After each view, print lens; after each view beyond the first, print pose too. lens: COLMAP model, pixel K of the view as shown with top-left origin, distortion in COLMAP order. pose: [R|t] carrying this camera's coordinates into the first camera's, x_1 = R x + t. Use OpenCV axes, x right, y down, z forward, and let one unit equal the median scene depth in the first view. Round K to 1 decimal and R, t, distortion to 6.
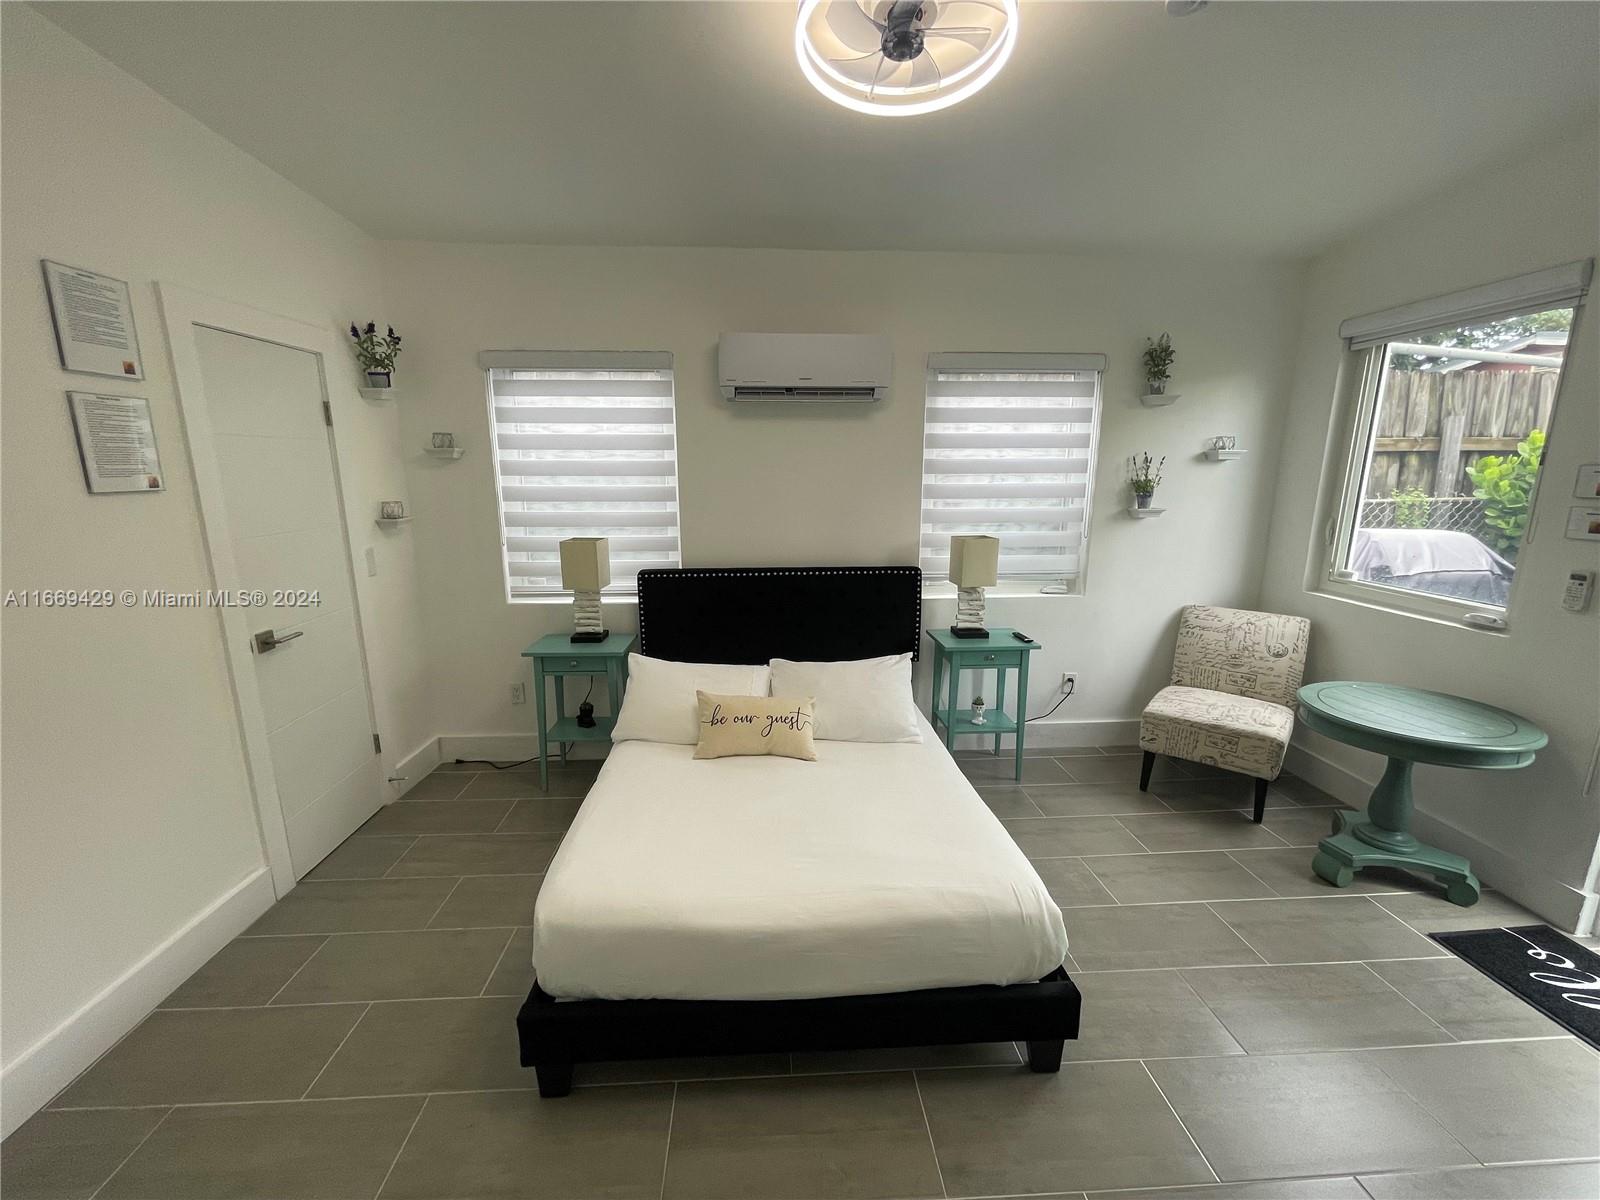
lens RADIAL K [[651.6, 0, 793.1], [0, 651.6, 606.6], [0, 0, 1]] dist [-0.004328, -0.000262]
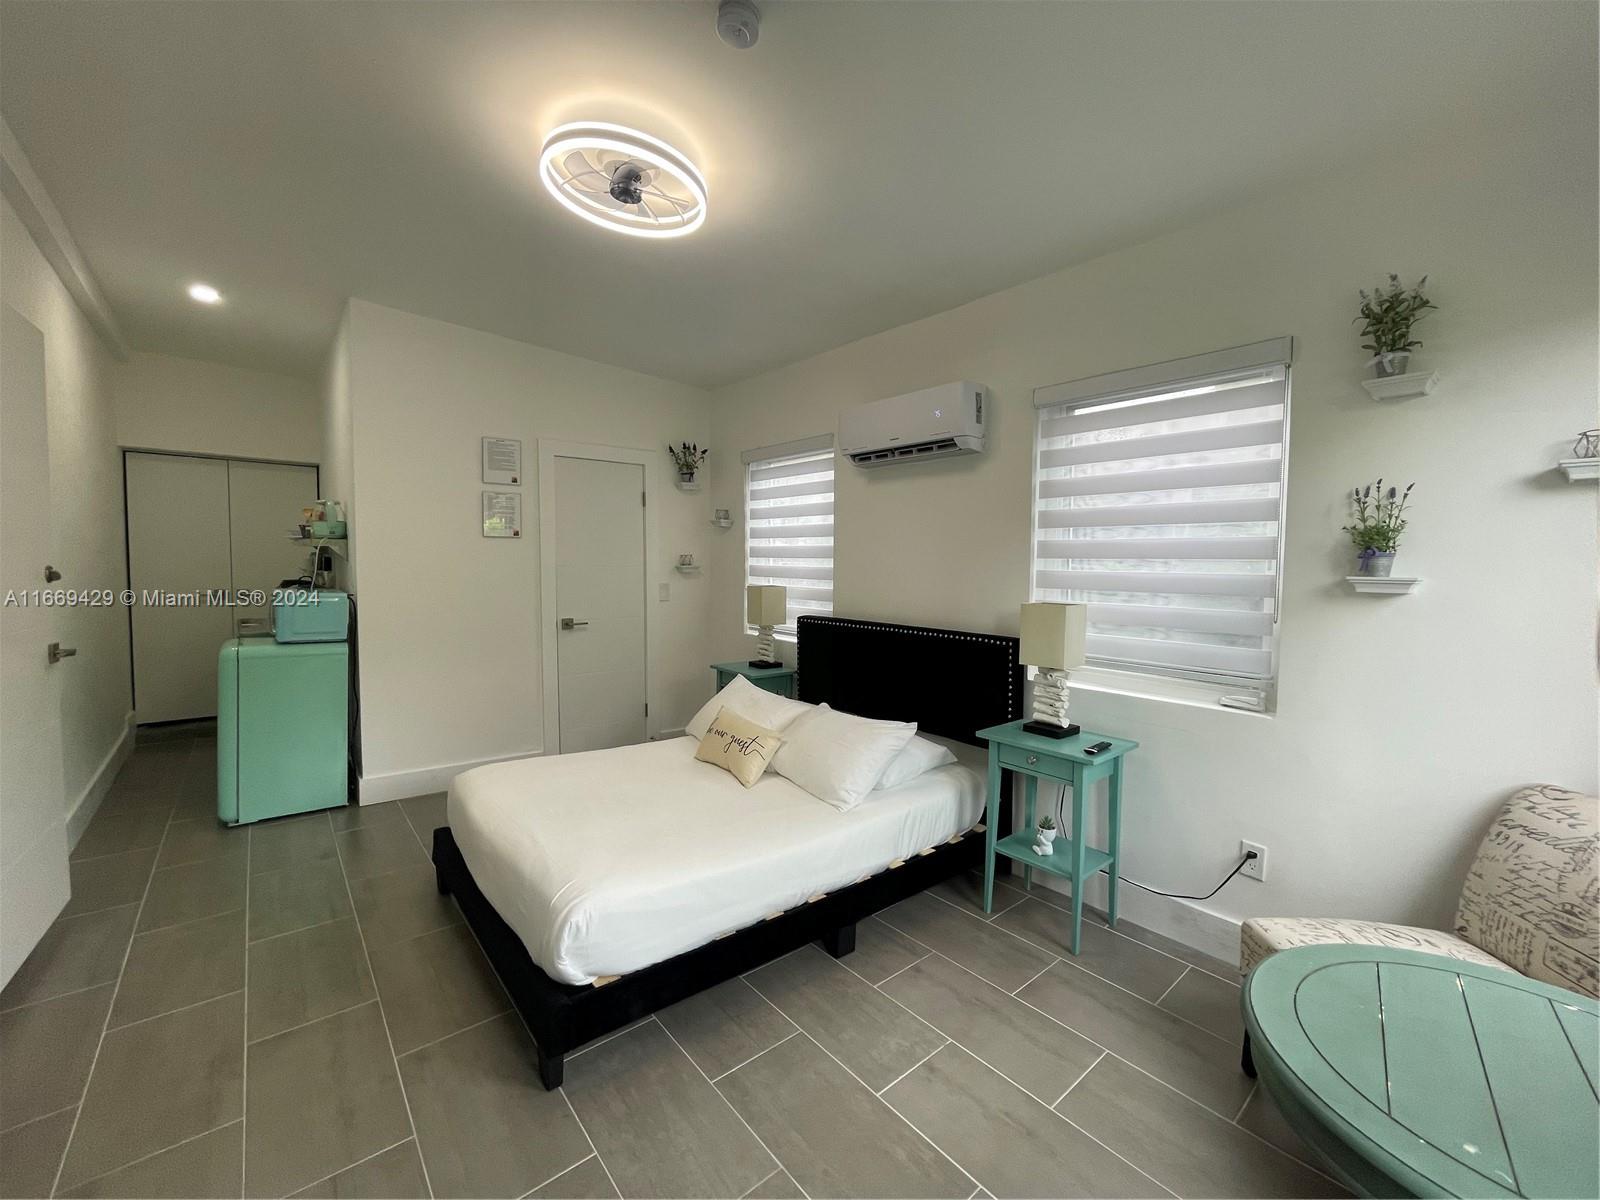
lens RADIAL K [[650.1, 0, 810.7], [0, 650.1, 596.3], [0, 0, 1]] dist [-0.001456, -0.001243]
pose [[0.606339, 0.052176, -0.793492, 0.708033], [-0.178360, 0.981345, -0.071764, -0.008172], [0.774945, 0.185040, 0.604334, 0.298192]]
